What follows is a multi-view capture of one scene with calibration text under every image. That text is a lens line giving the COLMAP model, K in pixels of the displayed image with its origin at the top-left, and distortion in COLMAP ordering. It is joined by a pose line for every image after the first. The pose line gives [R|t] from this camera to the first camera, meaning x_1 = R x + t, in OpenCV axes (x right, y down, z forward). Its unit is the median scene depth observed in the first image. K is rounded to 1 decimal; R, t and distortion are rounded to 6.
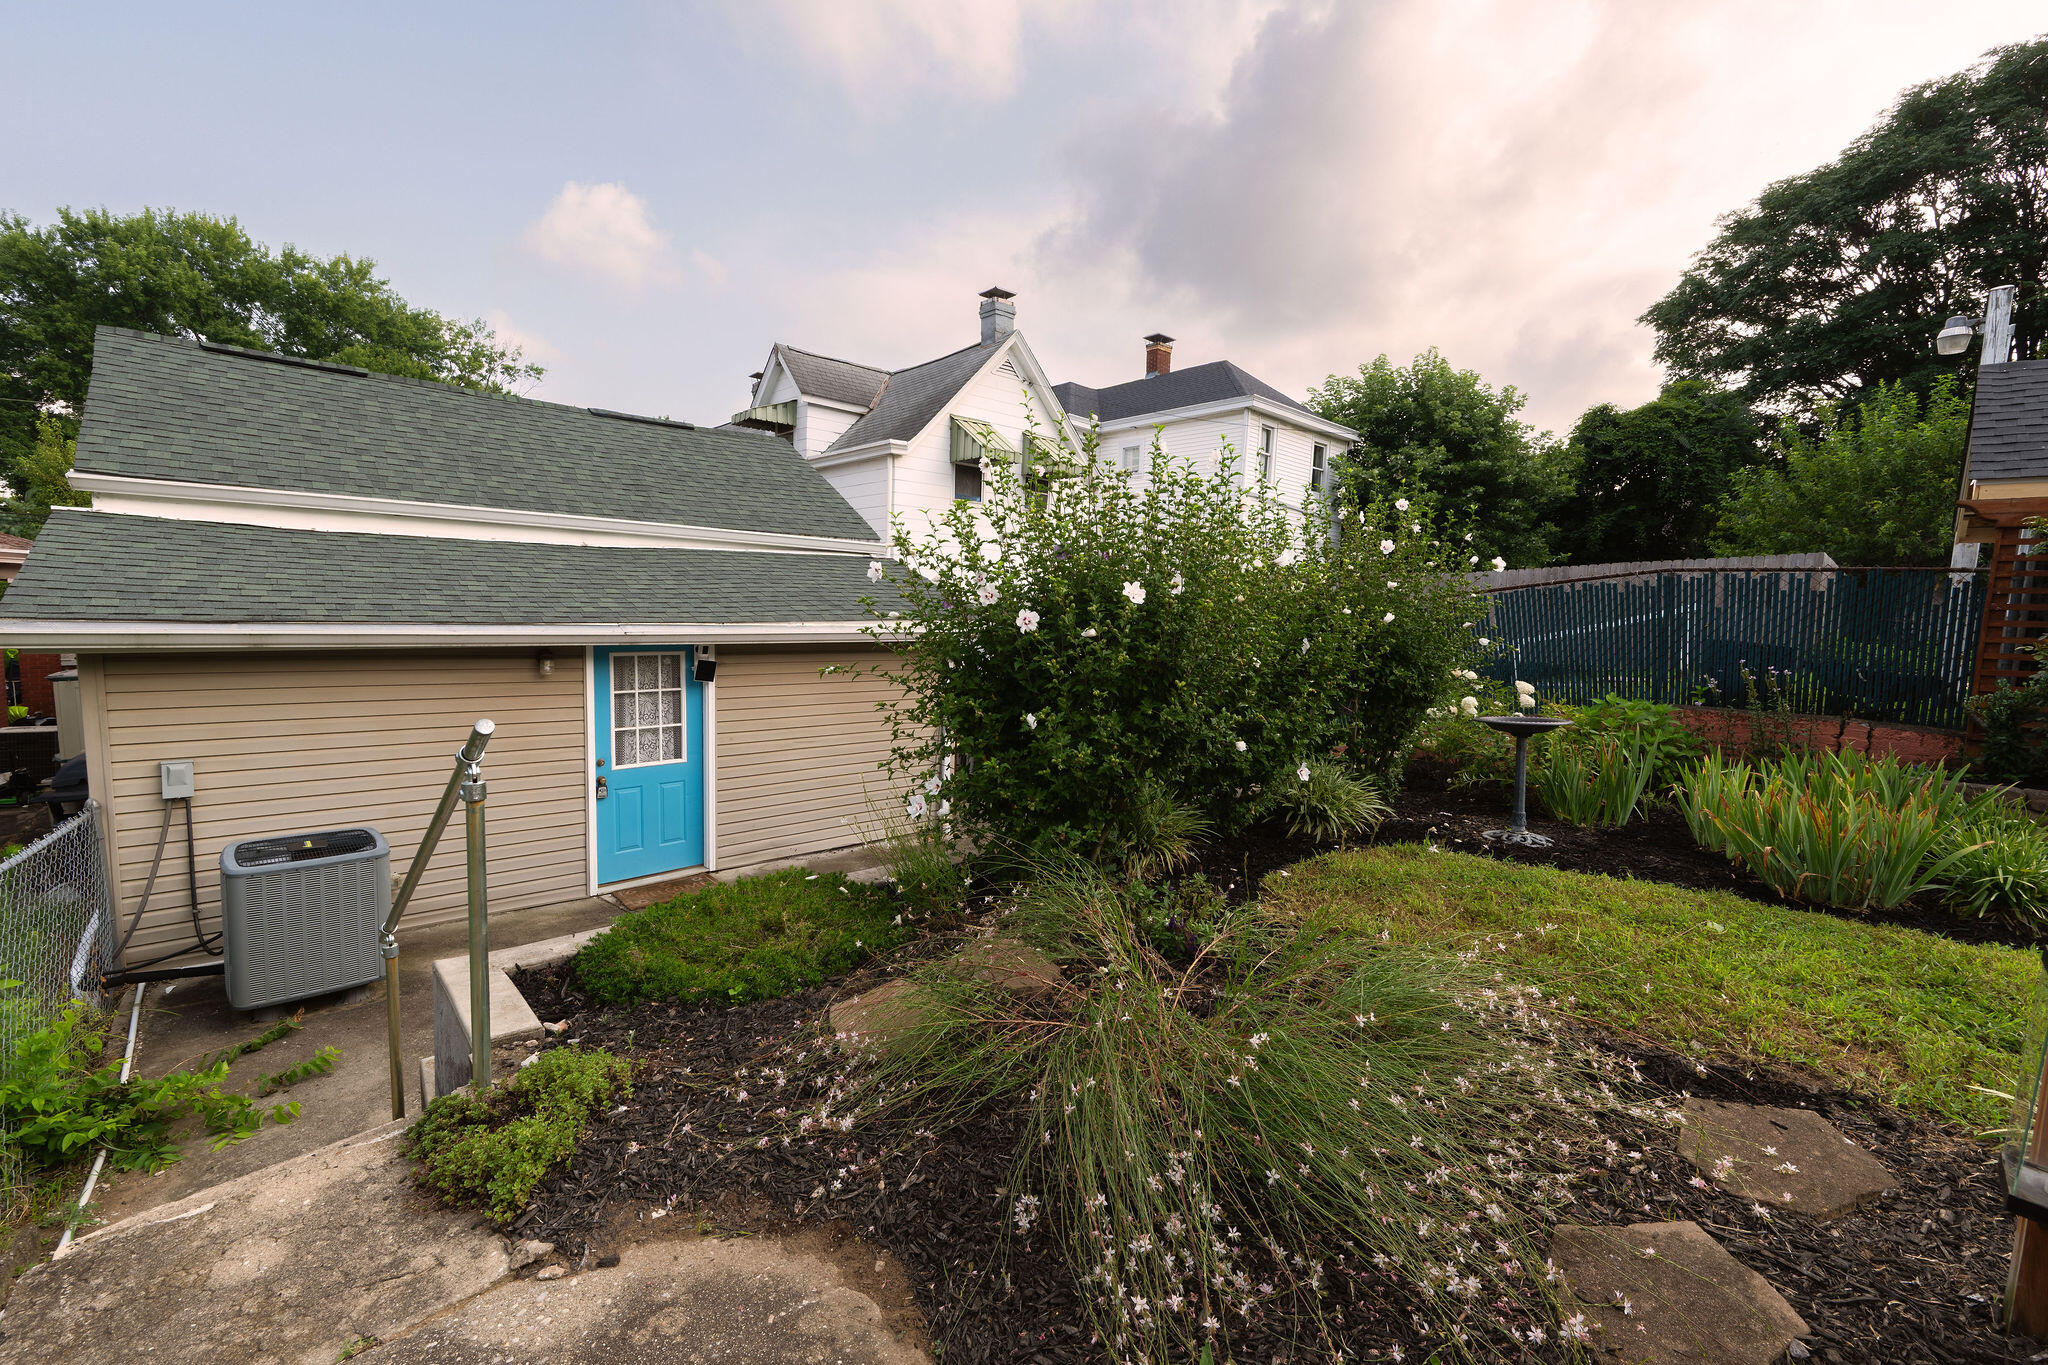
lens RADIAL K [[825.7, 0, 1012.3], [0, 825.7, 689.0], [0, 0, 1]] dist [-0.005369, 0.000666]
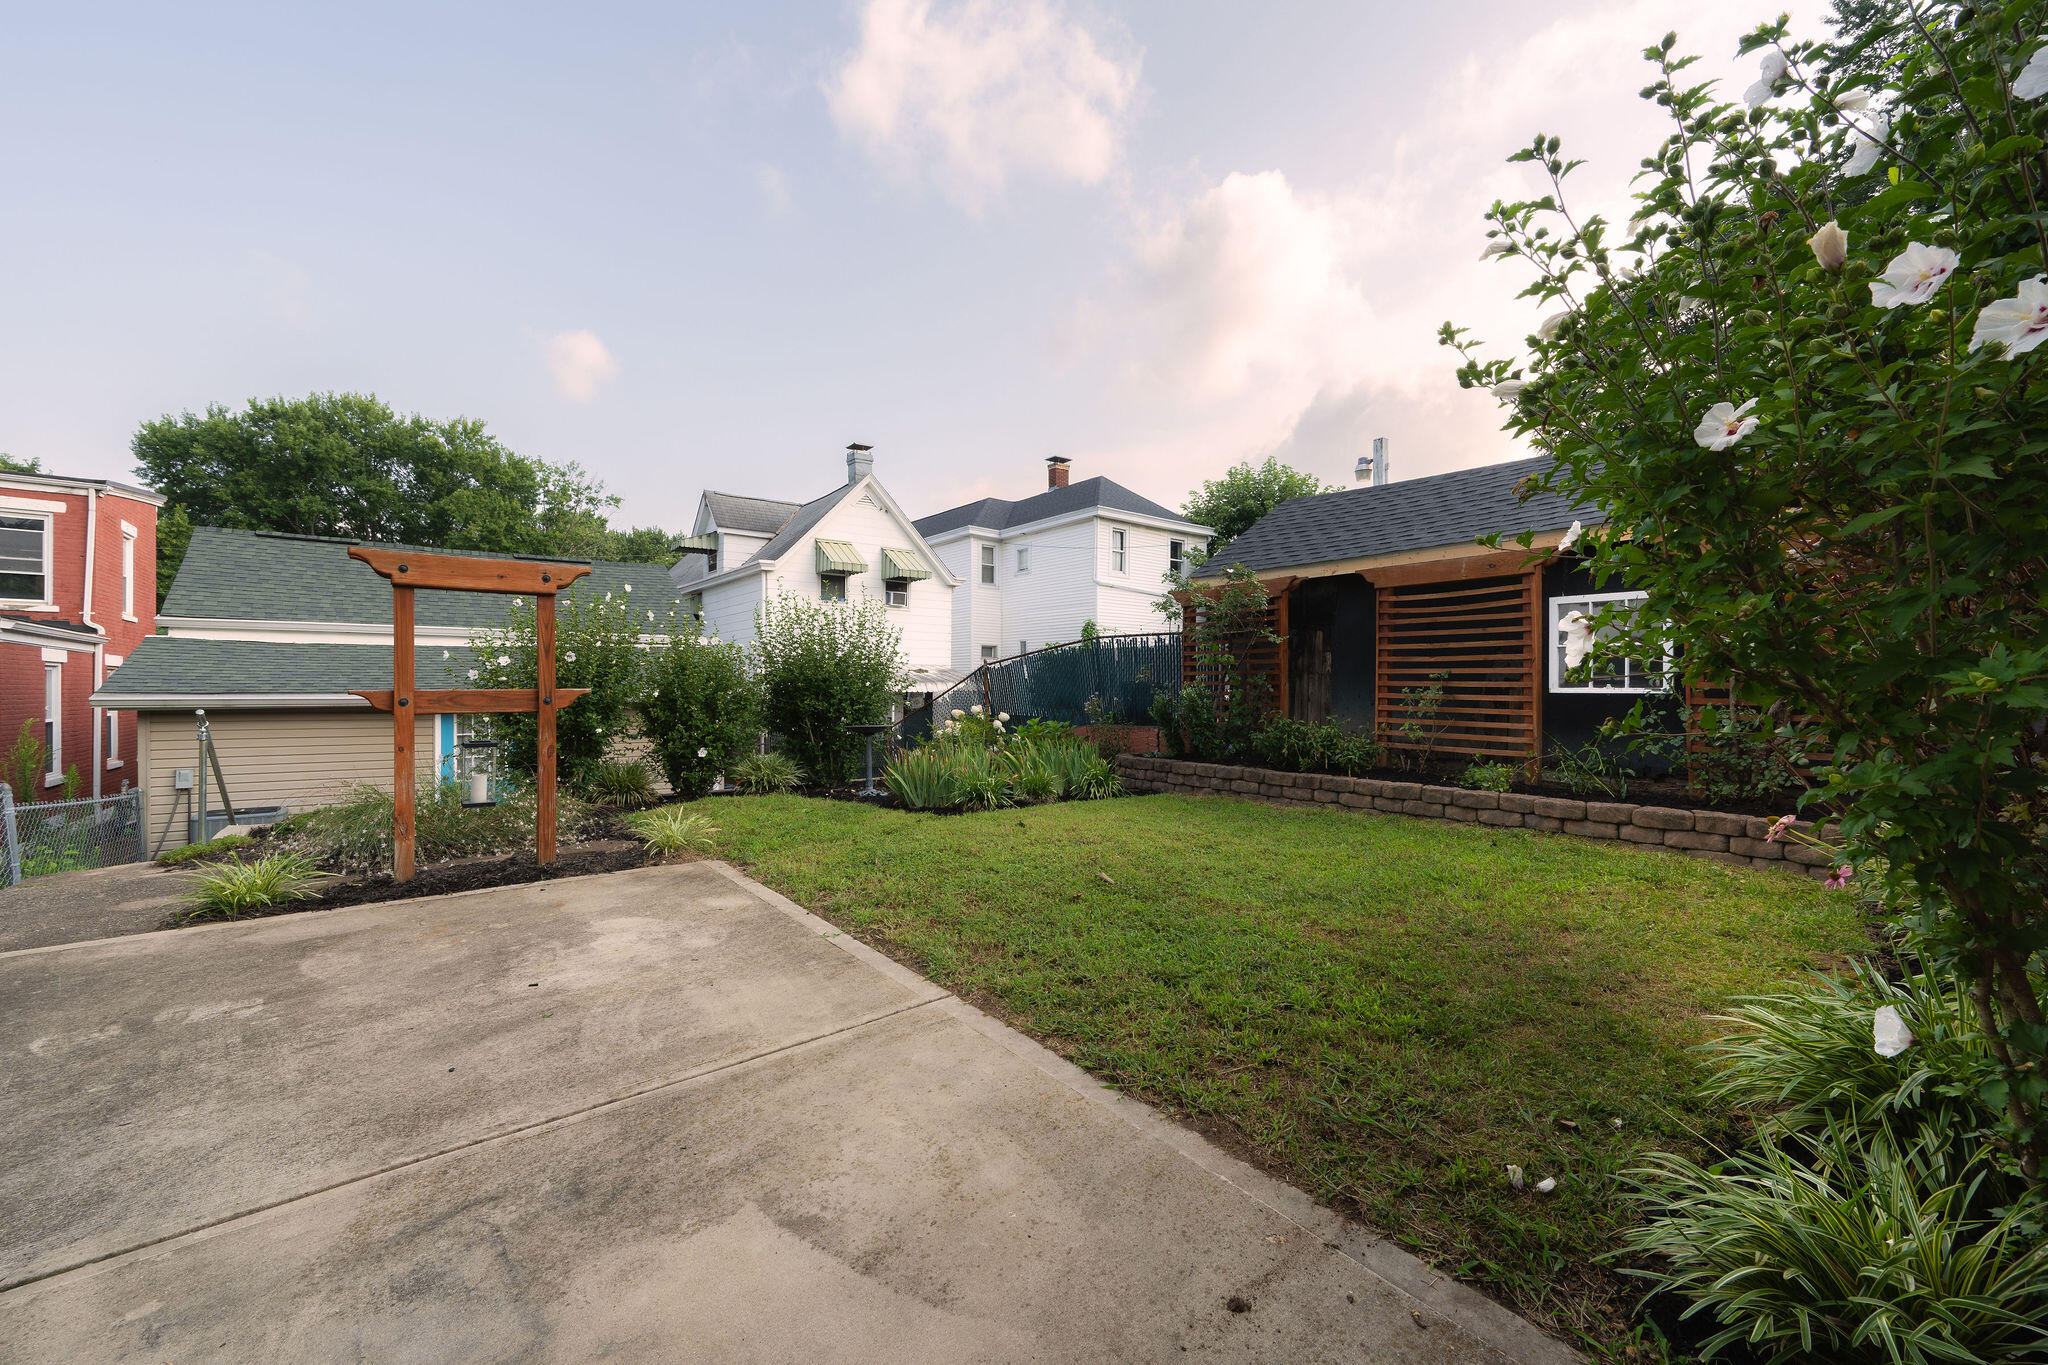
lens RADIAL K [[802.9, 0, 1018.8], [0, 802.9, 691.1], [0, 0, 1]] dist [-0.007590, 0.000567]
pose [[0.995686, -0.029734, -0.087894, 0.226125], [0.020891, 0.994781, -0.099867, 0.029047], [0.090405, 0.097600, 0.991111, -0.139769]]
